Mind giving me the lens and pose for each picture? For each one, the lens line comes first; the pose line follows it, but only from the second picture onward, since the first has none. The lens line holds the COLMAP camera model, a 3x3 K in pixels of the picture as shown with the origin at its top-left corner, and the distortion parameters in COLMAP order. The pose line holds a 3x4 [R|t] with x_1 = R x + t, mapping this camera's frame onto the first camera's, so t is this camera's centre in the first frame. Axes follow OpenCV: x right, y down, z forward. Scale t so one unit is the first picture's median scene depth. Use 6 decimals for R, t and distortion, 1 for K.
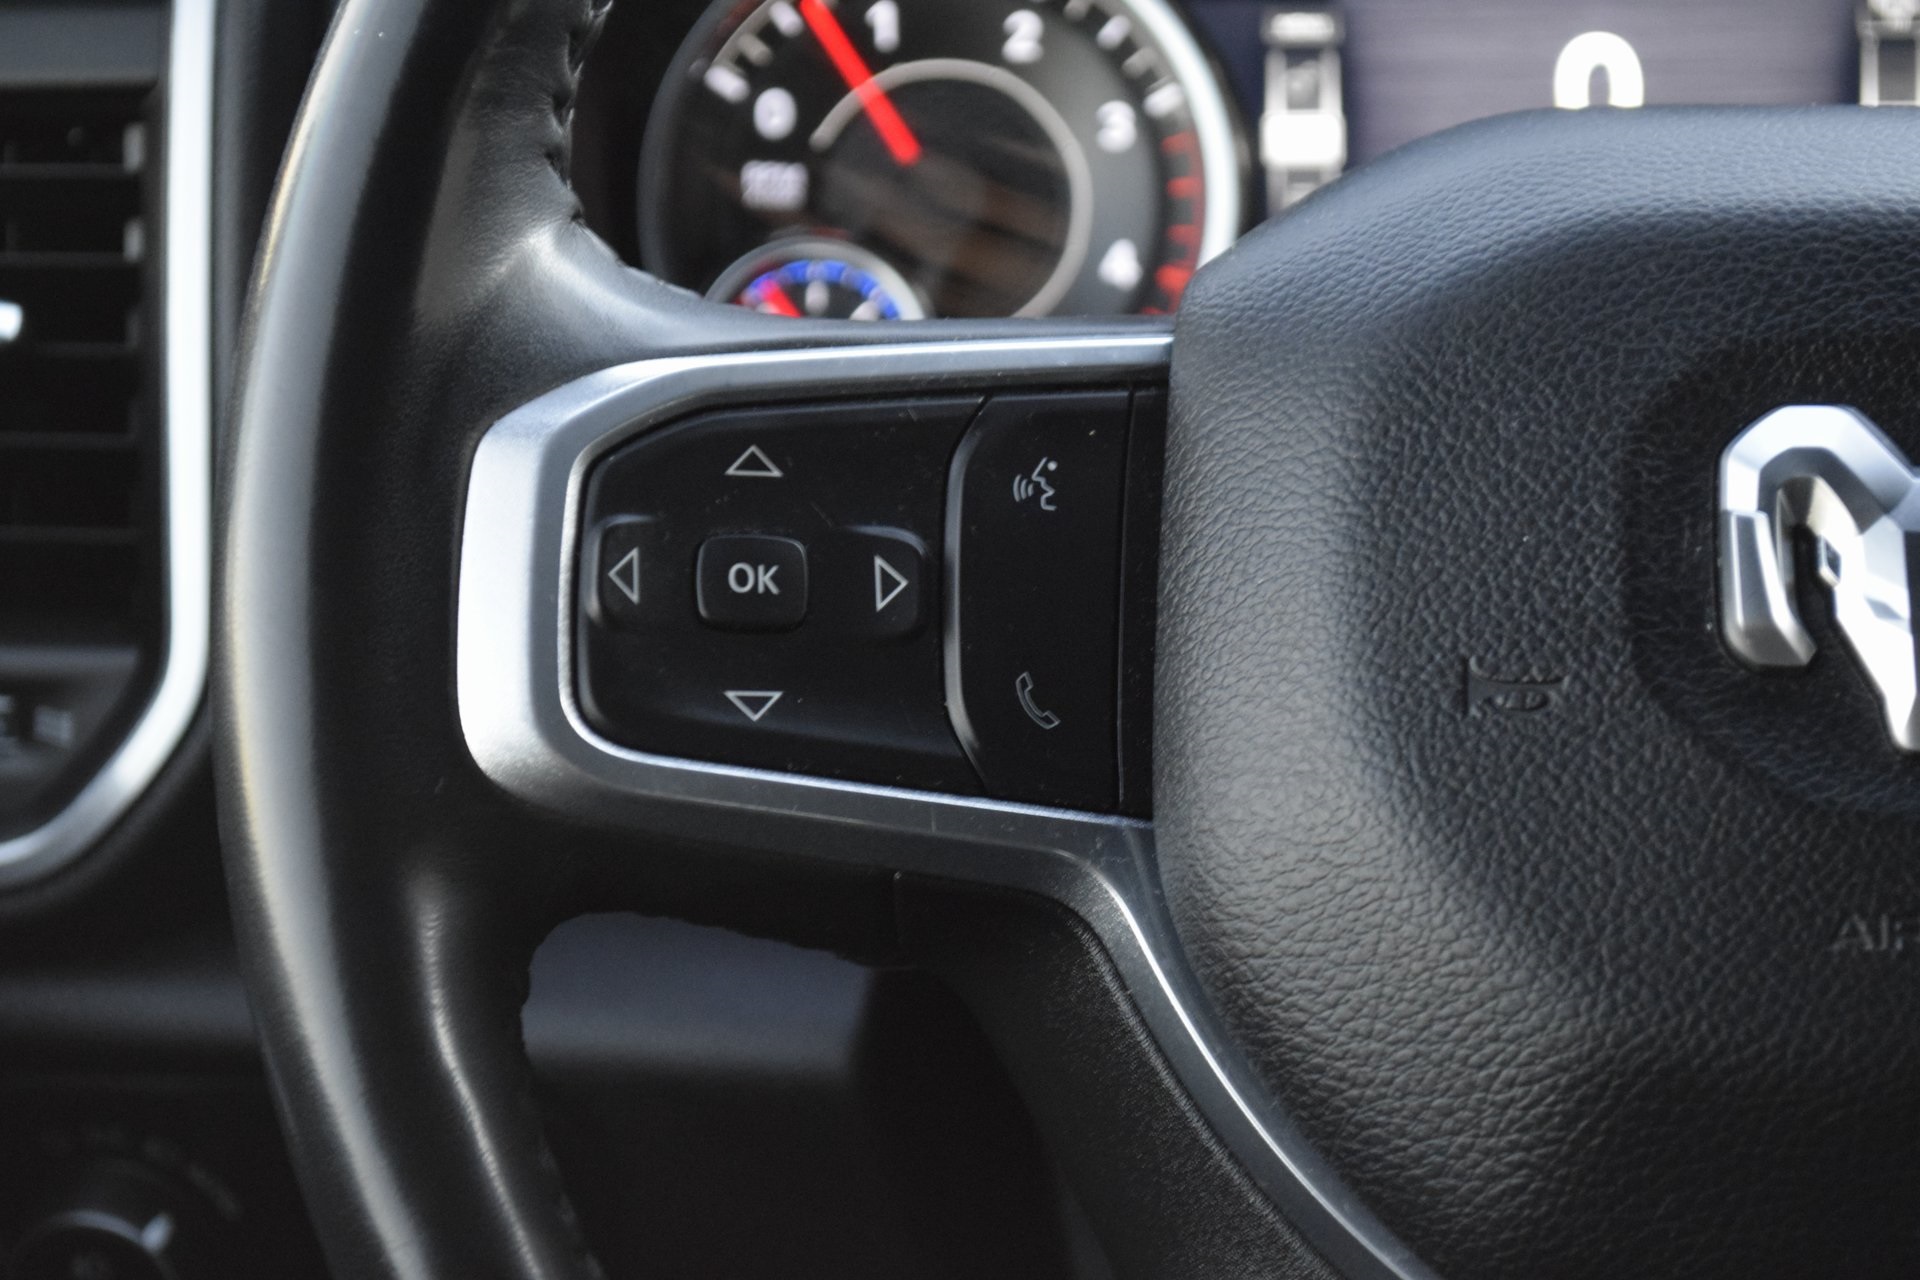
lens RADIAL K [[4462.0, 0, 960.0], [0, 4462.0, 640.0], [0, 0, 1]] dist [-0.020490, -0.510477]
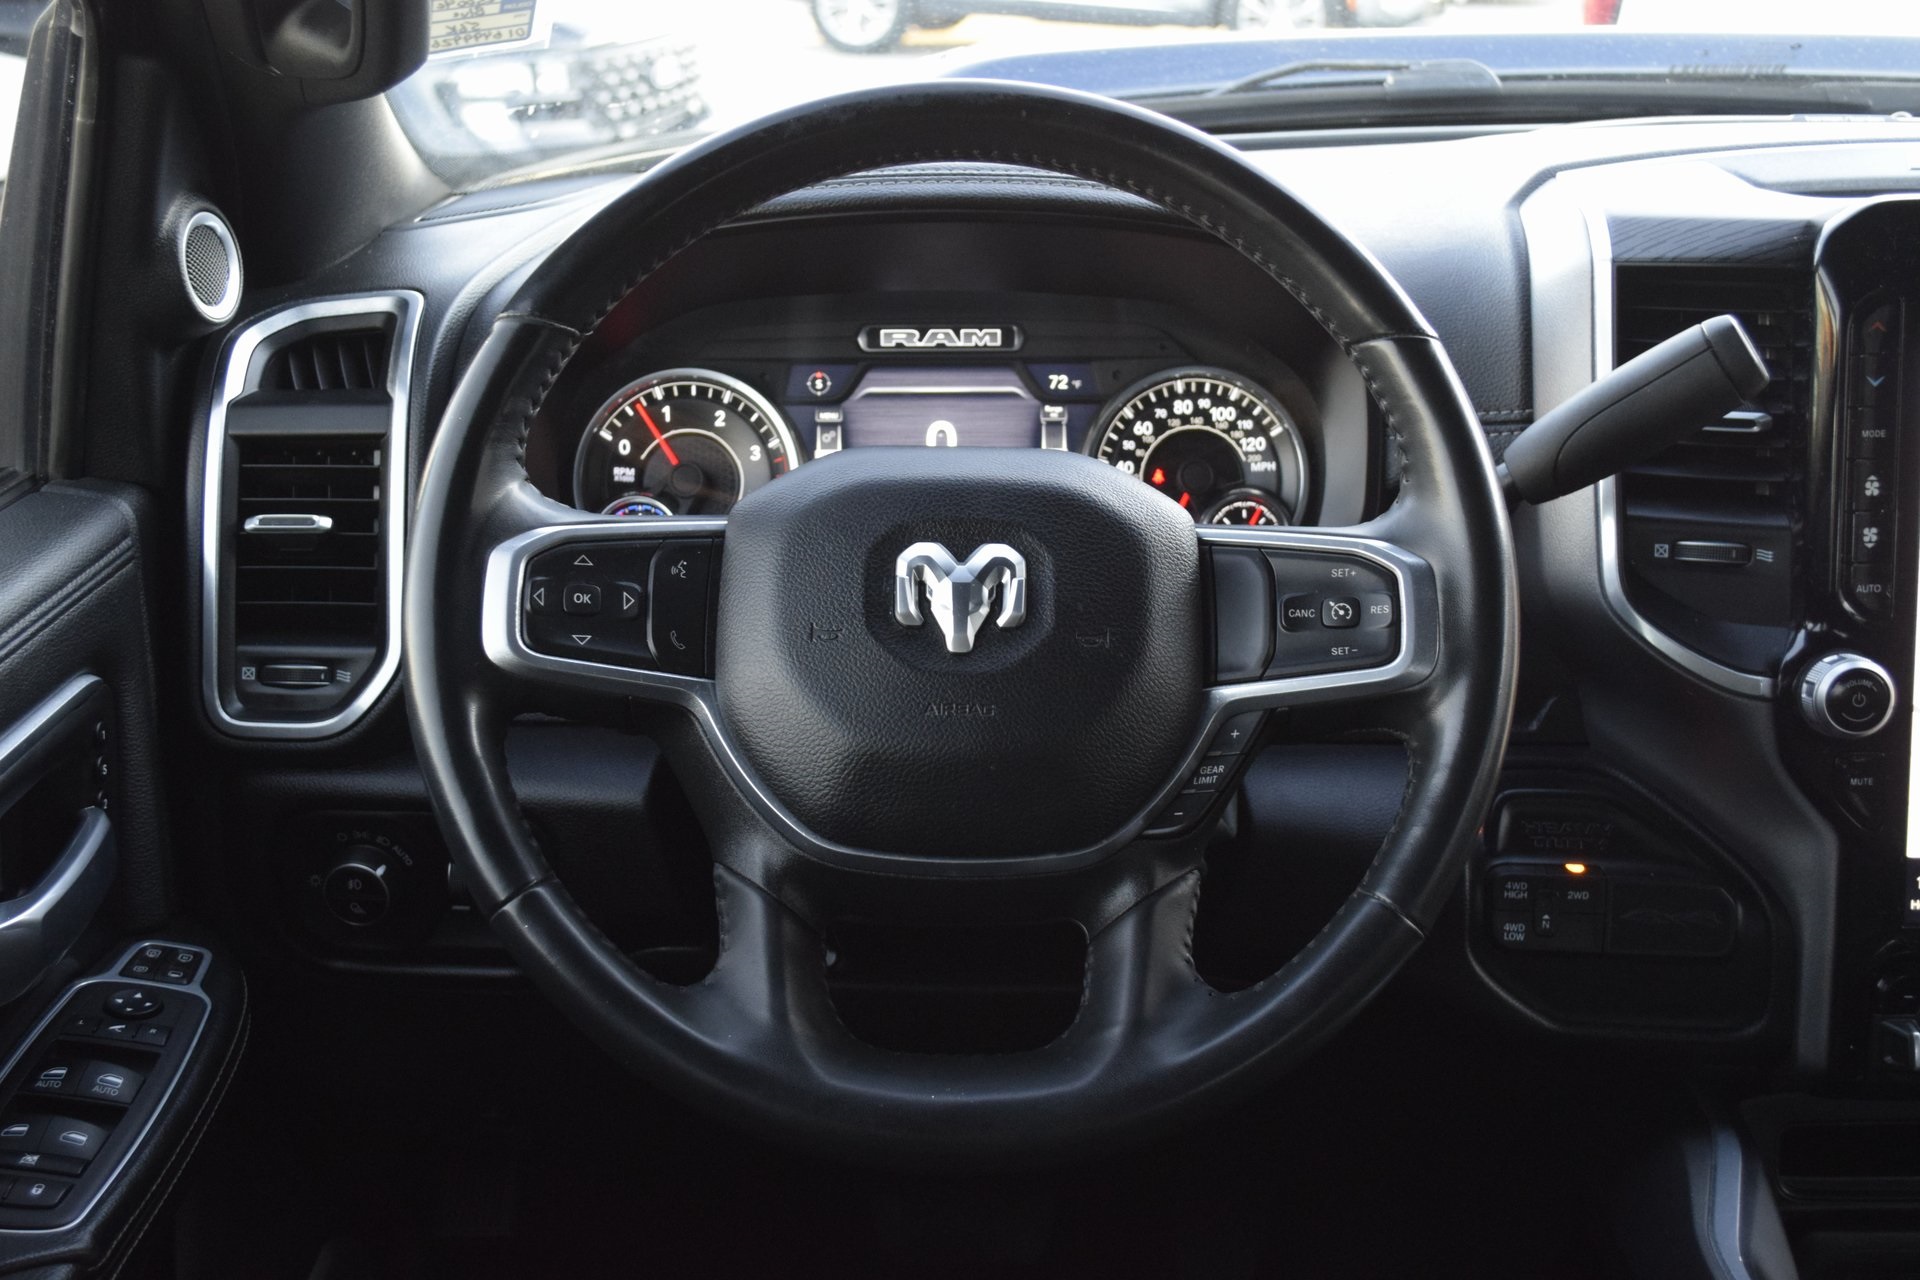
lens RADIAL K [[2233.2, 0, 962.3], [0, 2233.2, 632.5], [0, 0, 1]] dist [-0.116951, -0.001376]
pose [[0.996975, 0.004704, 0.077584, 0.091348], [-0.001759, 0.999277, -0.037982, 0.064697], [-0.077707, 0.037731, 0.996262, -0.508576]]
